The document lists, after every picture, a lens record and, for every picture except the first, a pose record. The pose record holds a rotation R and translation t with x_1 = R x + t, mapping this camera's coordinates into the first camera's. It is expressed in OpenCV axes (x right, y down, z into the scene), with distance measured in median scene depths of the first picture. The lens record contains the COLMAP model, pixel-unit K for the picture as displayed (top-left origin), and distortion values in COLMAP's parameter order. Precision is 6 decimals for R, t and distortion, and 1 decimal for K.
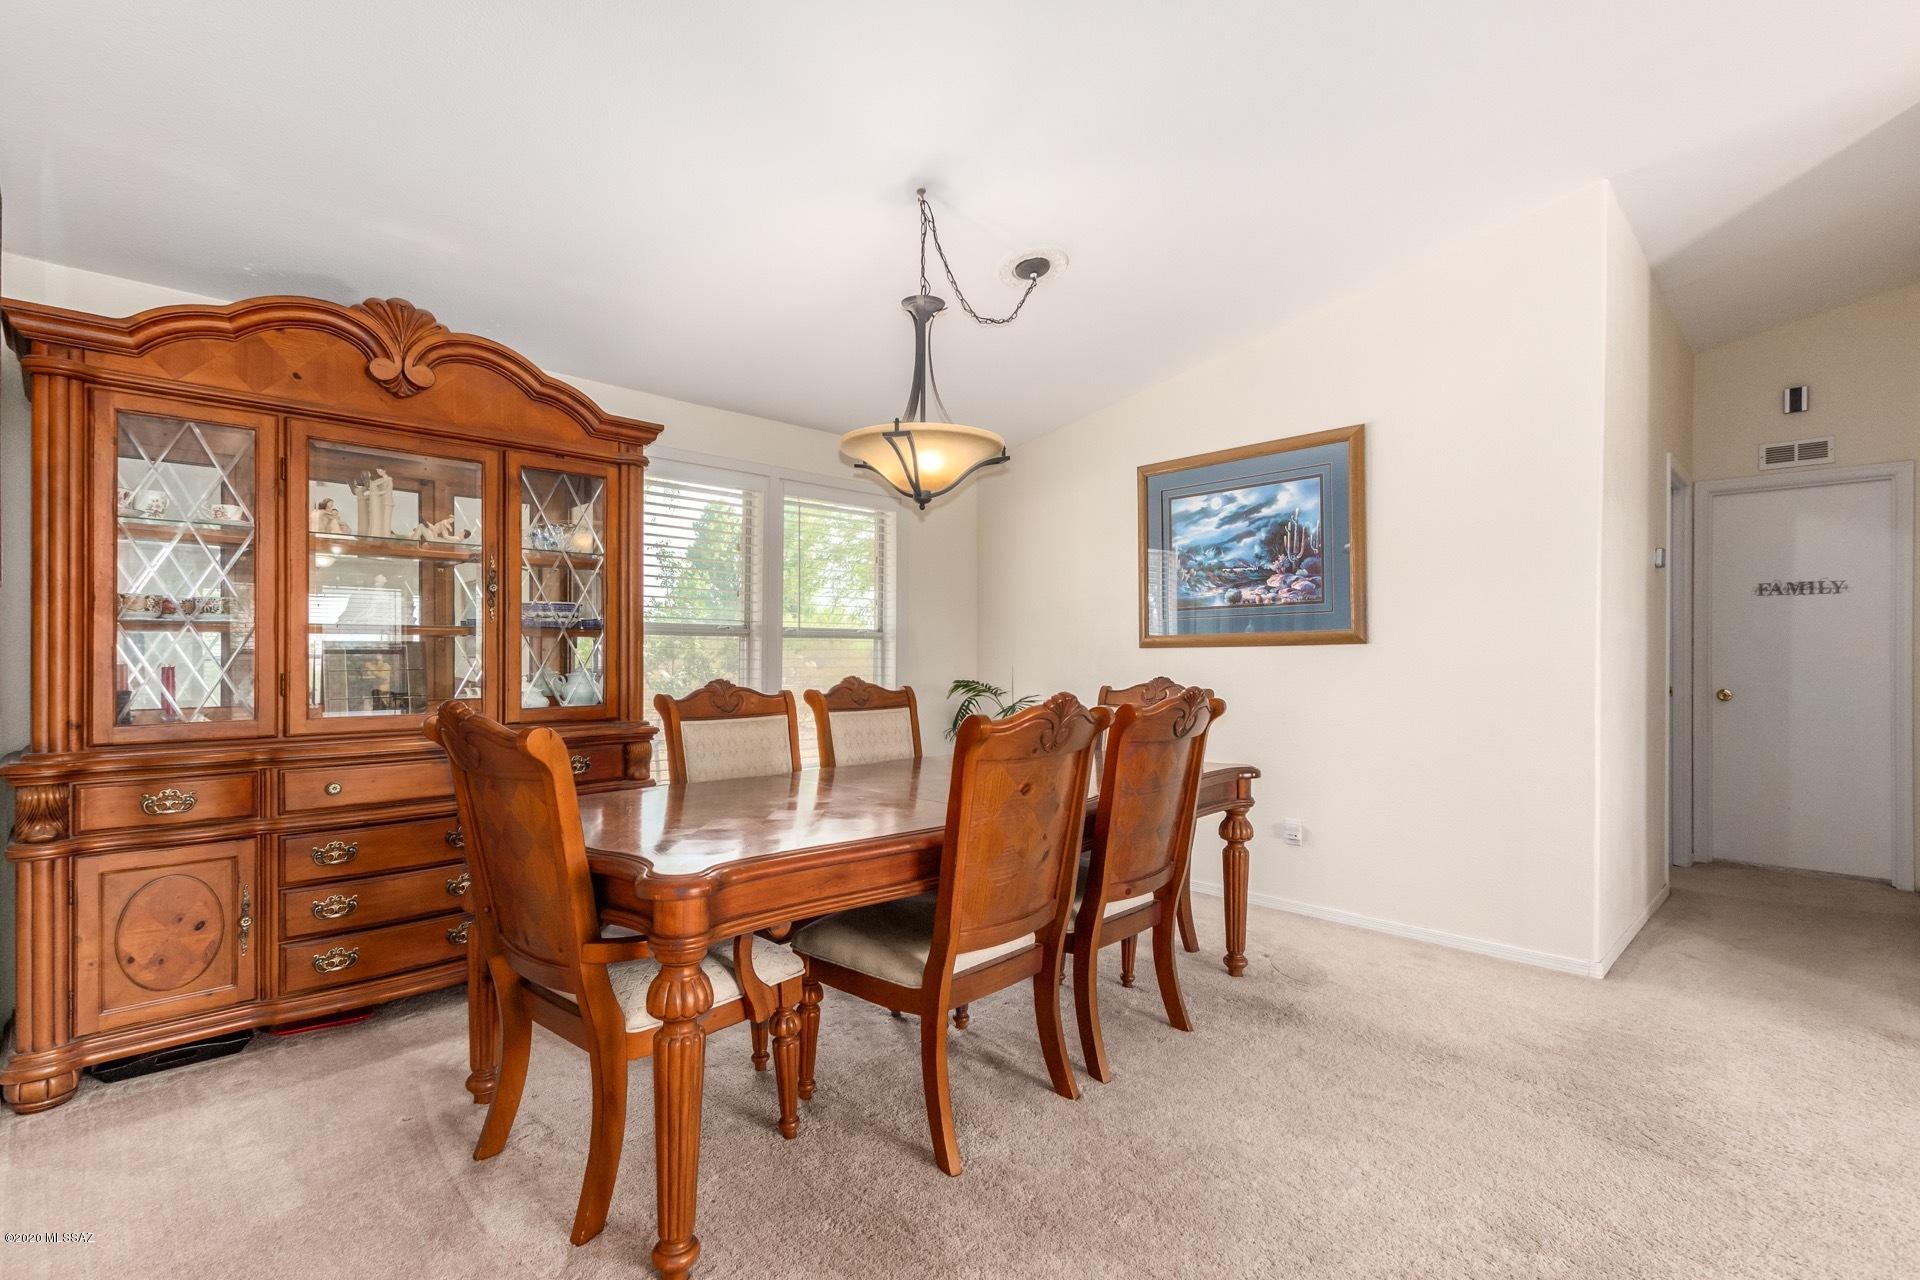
lens RADIAL K [[885.4, 0, 953.3], [0, 885.4, 656.9], [0, 0, 1]] dist [0.001203, 0.000195]
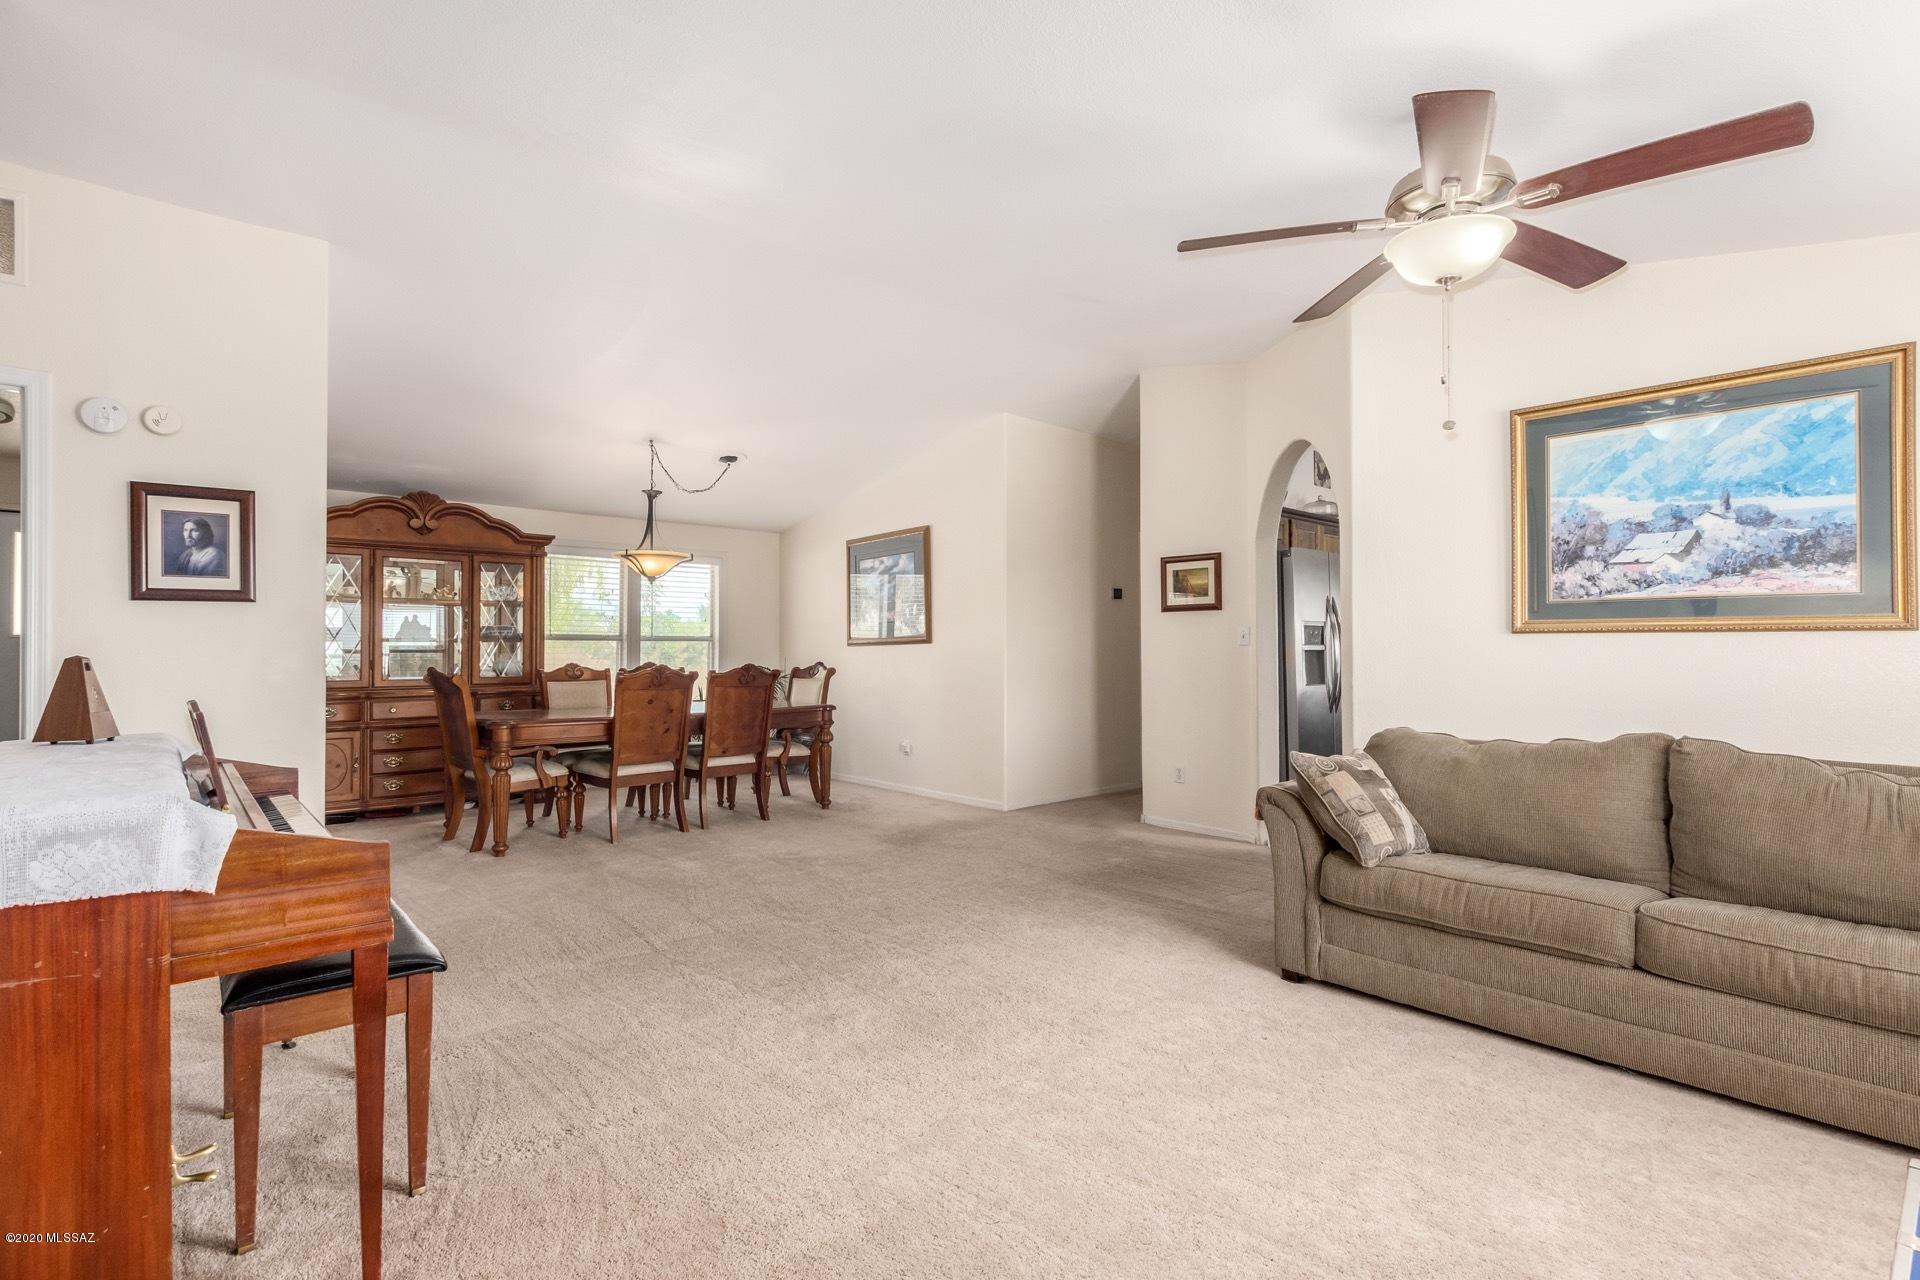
lens RADIAL K [[885.4, 0, 948.3], [0, 885.4, 638.6], [0, 0, 1]] dist [0.001203, 0.000195]
pose [[0.998280, -0.006767, -0.058233, 0.726918], [0.005656, 0.999799, -0.019217, 0.014052], [0.058352, 0.018855, 0.998118, -1.008987]]
